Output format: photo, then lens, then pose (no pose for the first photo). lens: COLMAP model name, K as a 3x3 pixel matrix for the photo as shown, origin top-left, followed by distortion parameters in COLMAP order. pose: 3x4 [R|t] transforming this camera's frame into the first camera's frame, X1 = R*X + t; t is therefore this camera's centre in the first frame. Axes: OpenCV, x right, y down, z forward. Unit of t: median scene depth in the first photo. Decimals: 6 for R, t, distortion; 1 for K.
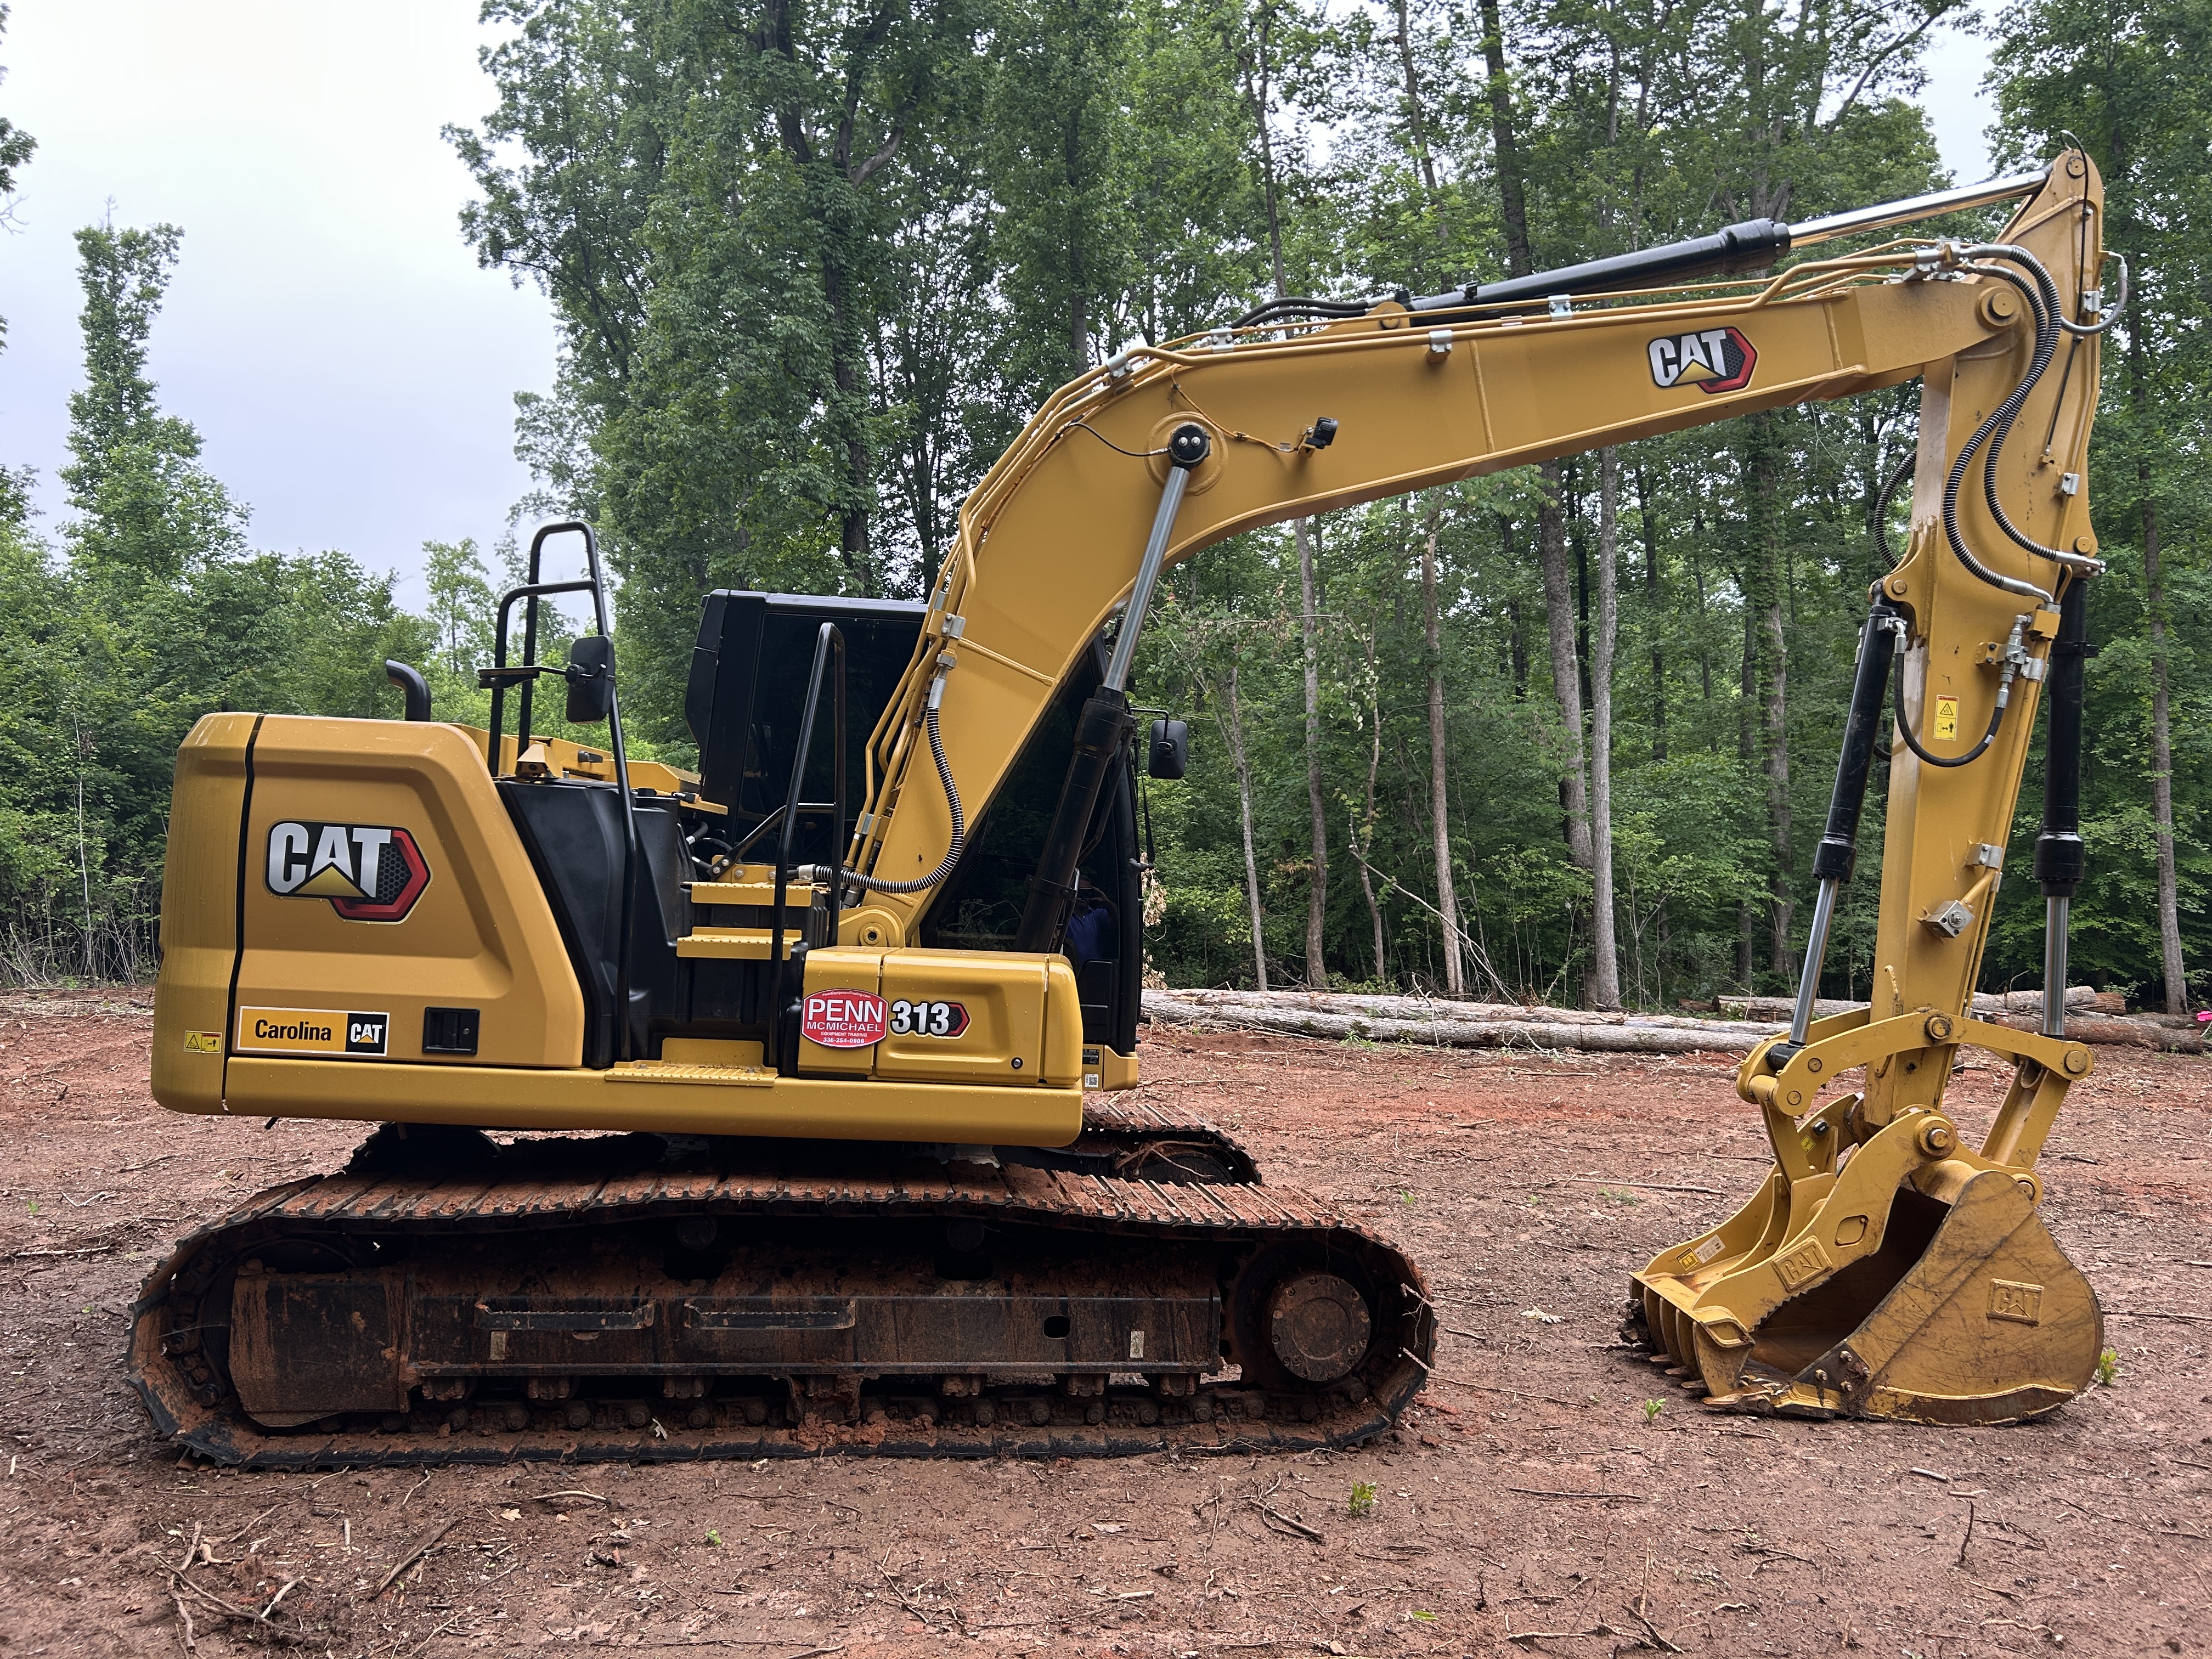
lens RADIAL K [[1645.2, 0, 1180.9], [0, 1645.2, 779.1], [0, 0, 1]] dist [0.086877, -0.132675]
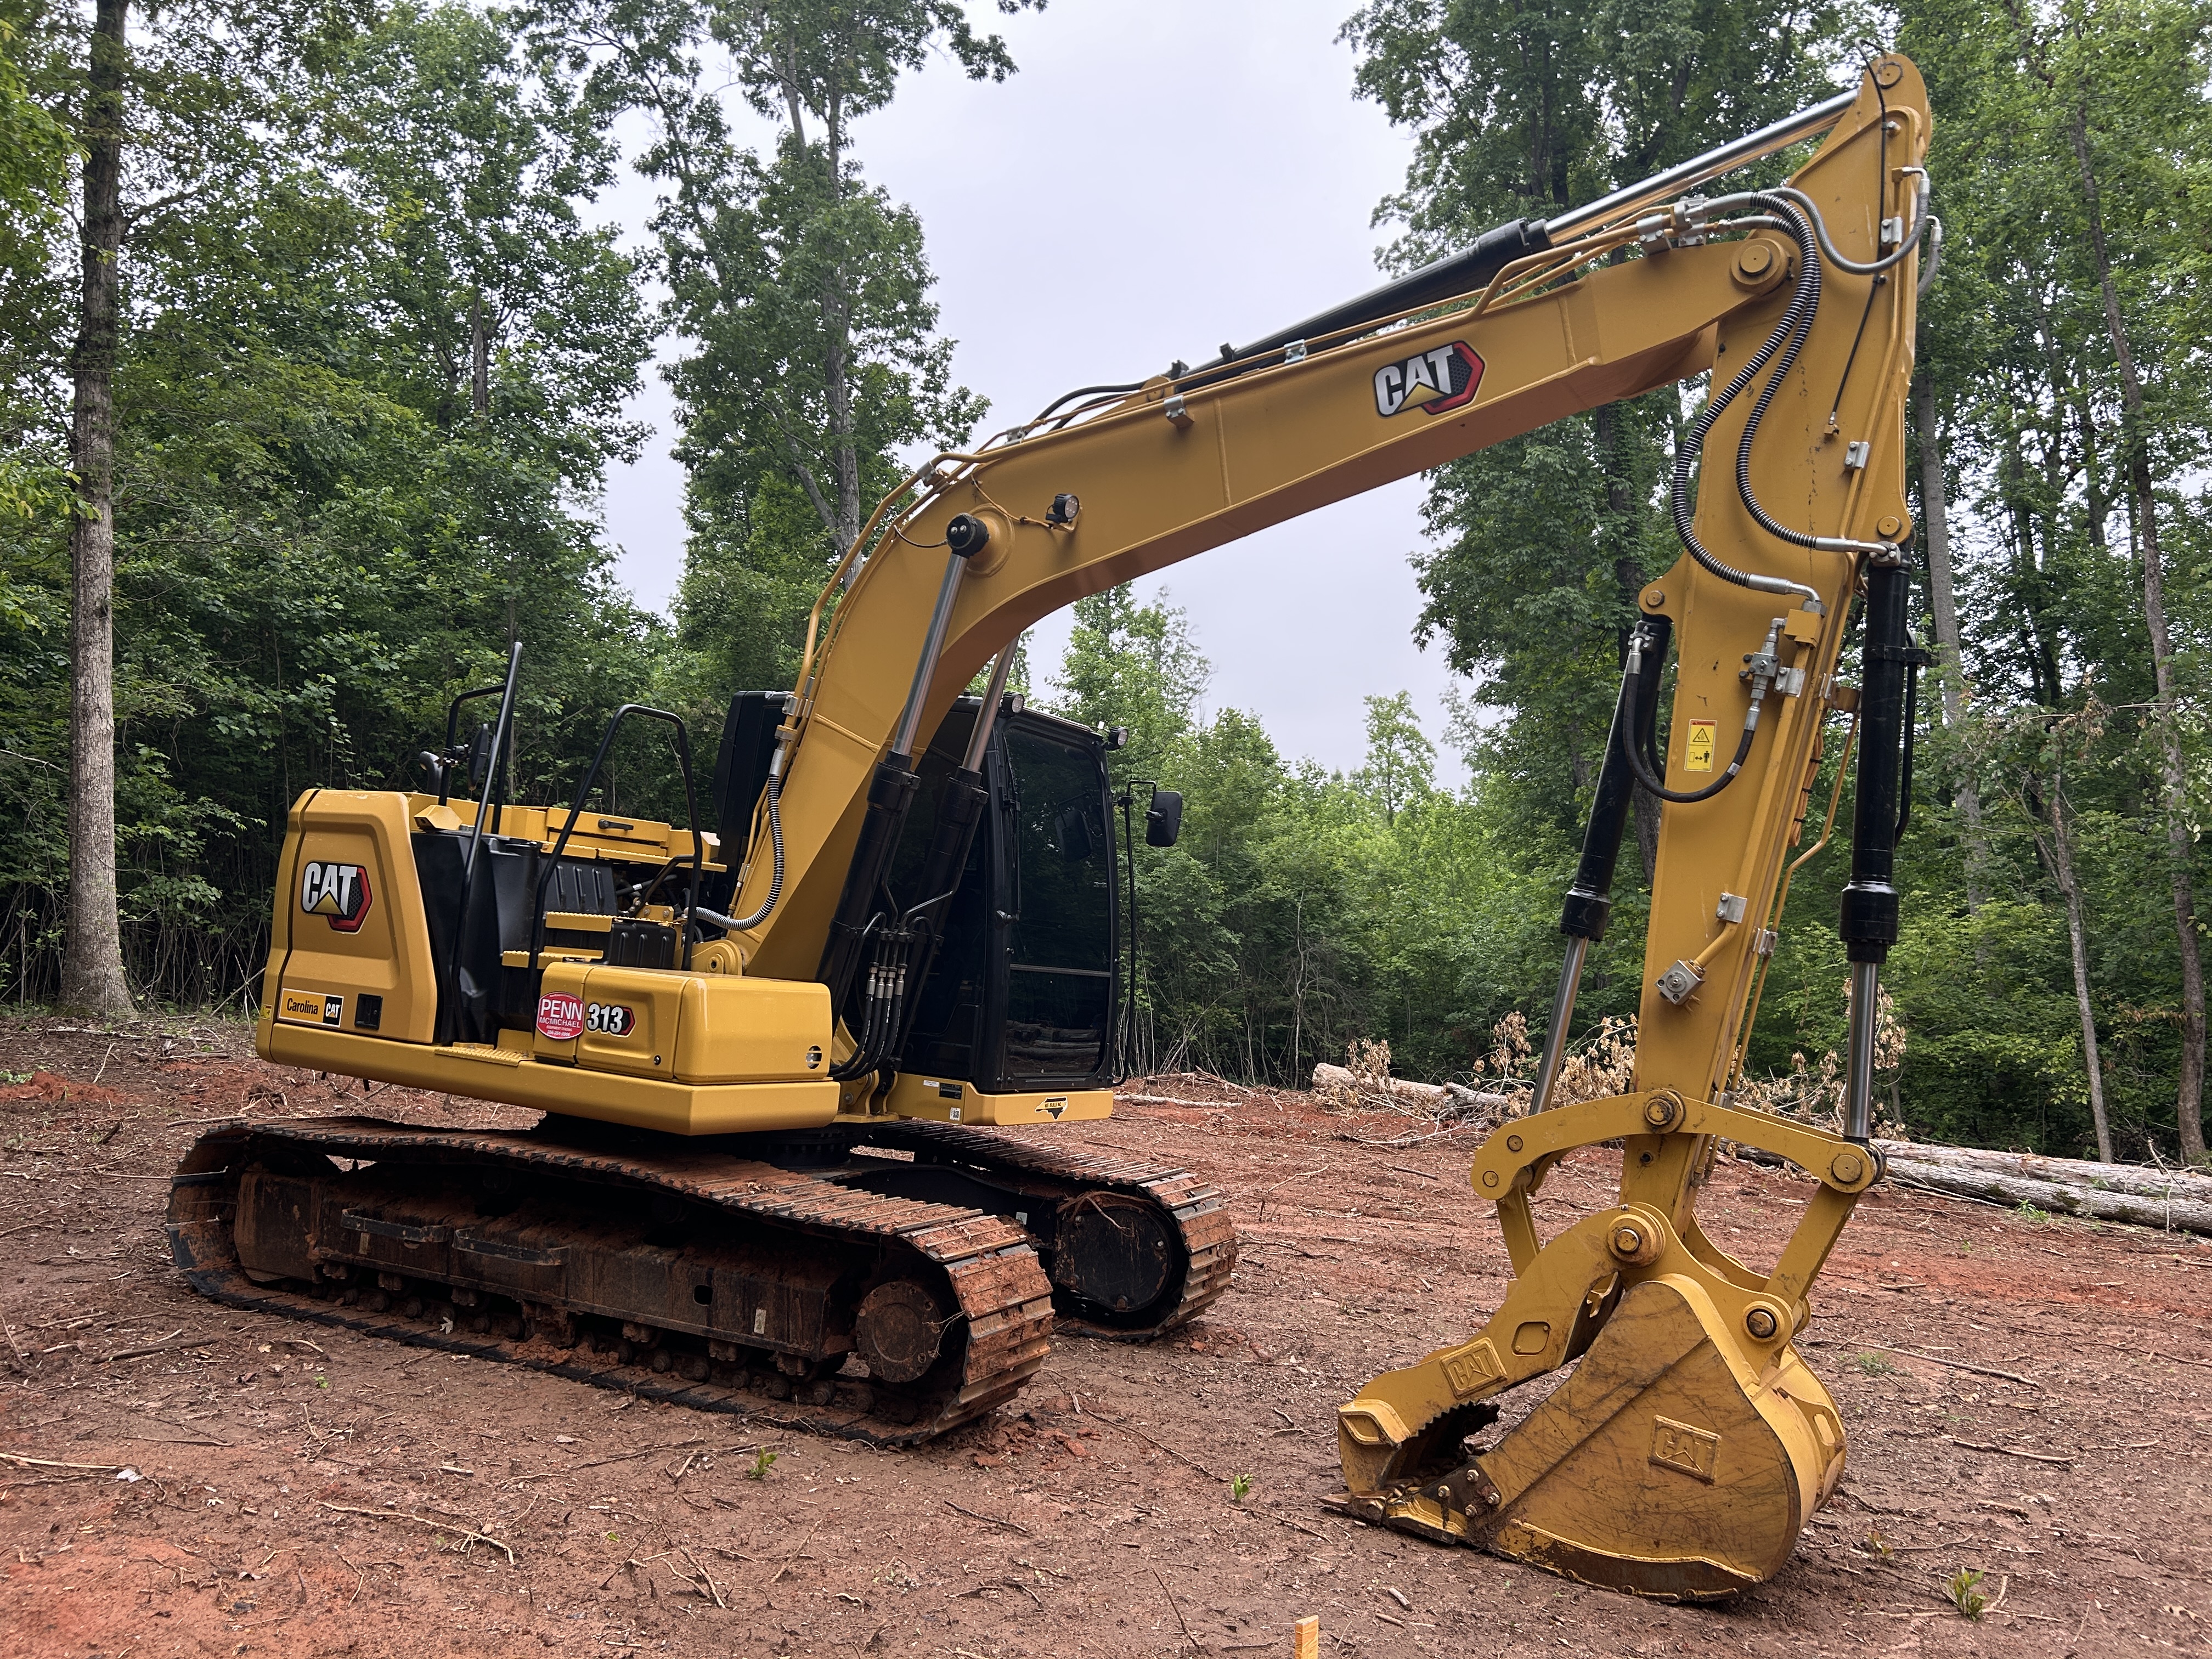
lens RADIAL K [[1660.3, 0, 1114.1], [0, 1660.3, 768.0], [0, 0, 1]] dist [0.070237, -0.130215]
pose [[0.836733, -0.039668, -0.546172, 0.823621], [-0.008799, 0.996270, -0.085837, 0.061310], [0.547540, 0.076629, 0.833264, 0.156653]]
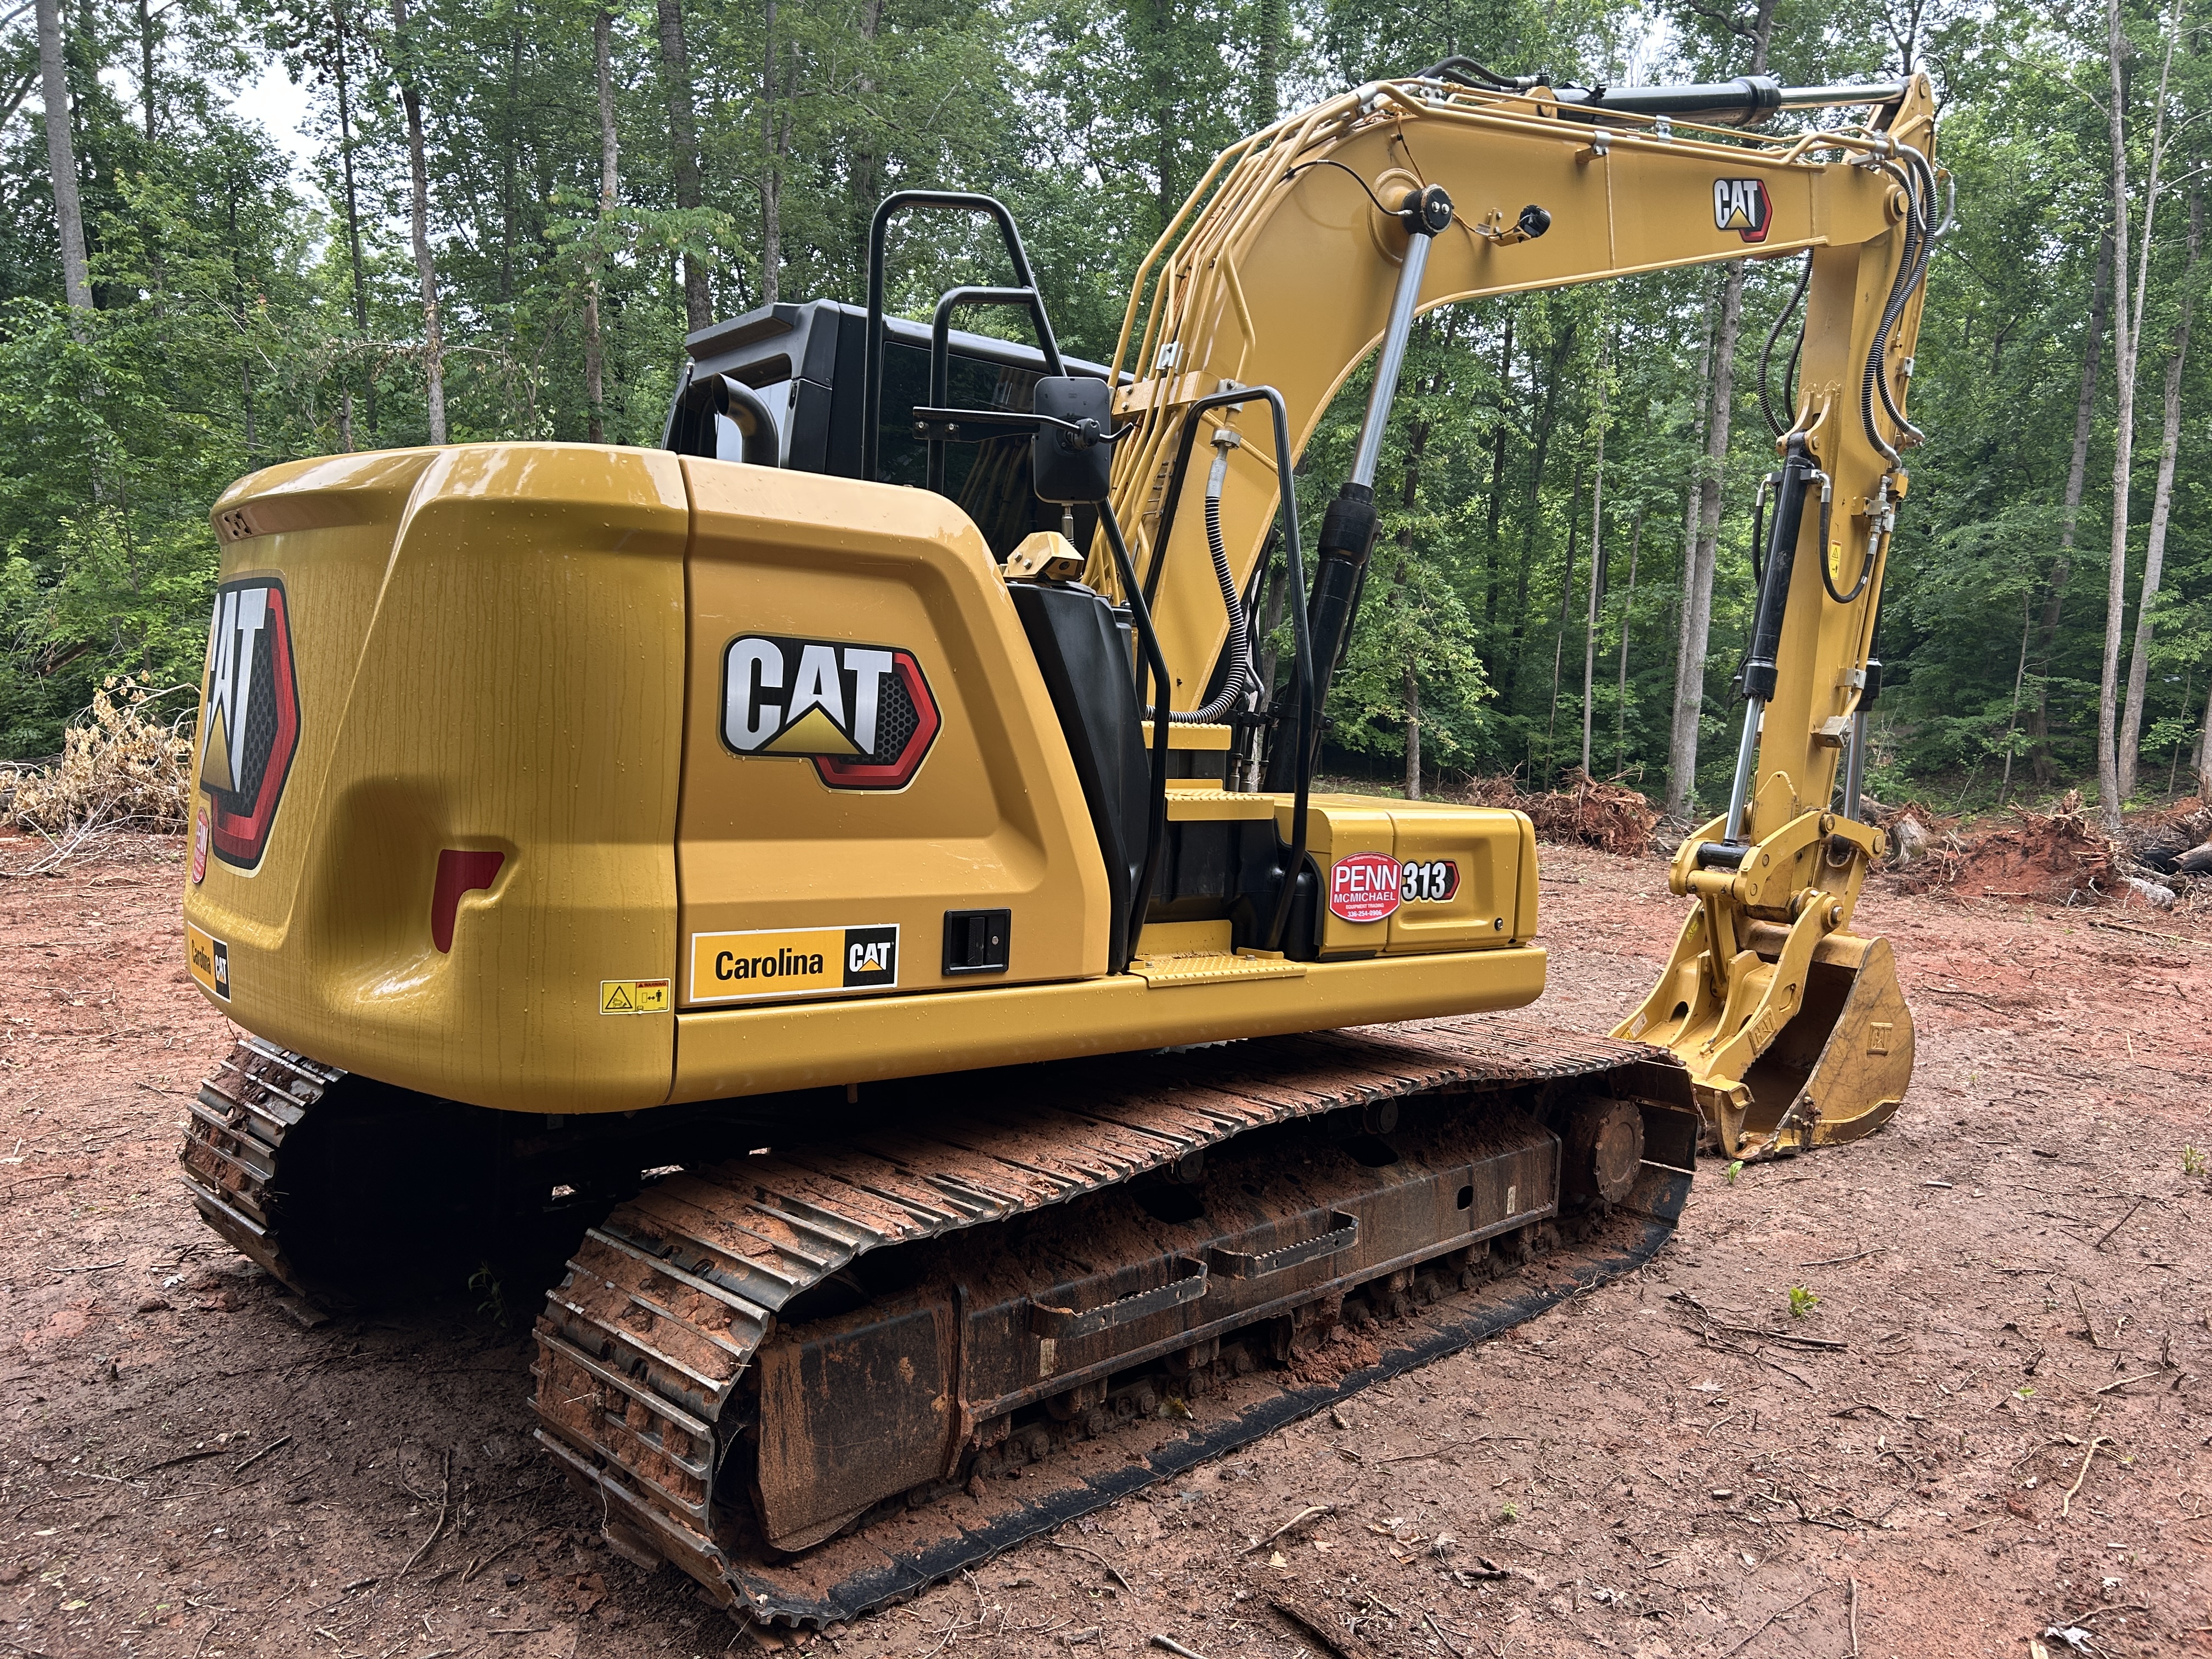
lens RADIAL K [[1660.3, 0, 1114.1], [0, 1660.3, 768.0], [0, 0, 1]] dist [0.070237, -0.130215]
pose [[0.808702, -0.027753, 0.587563, -0.772350], [-0.053235, 0.991334, 0.120095, -0.007573], [-0.585804, -0.128400, 0.800217, 0.405013]]
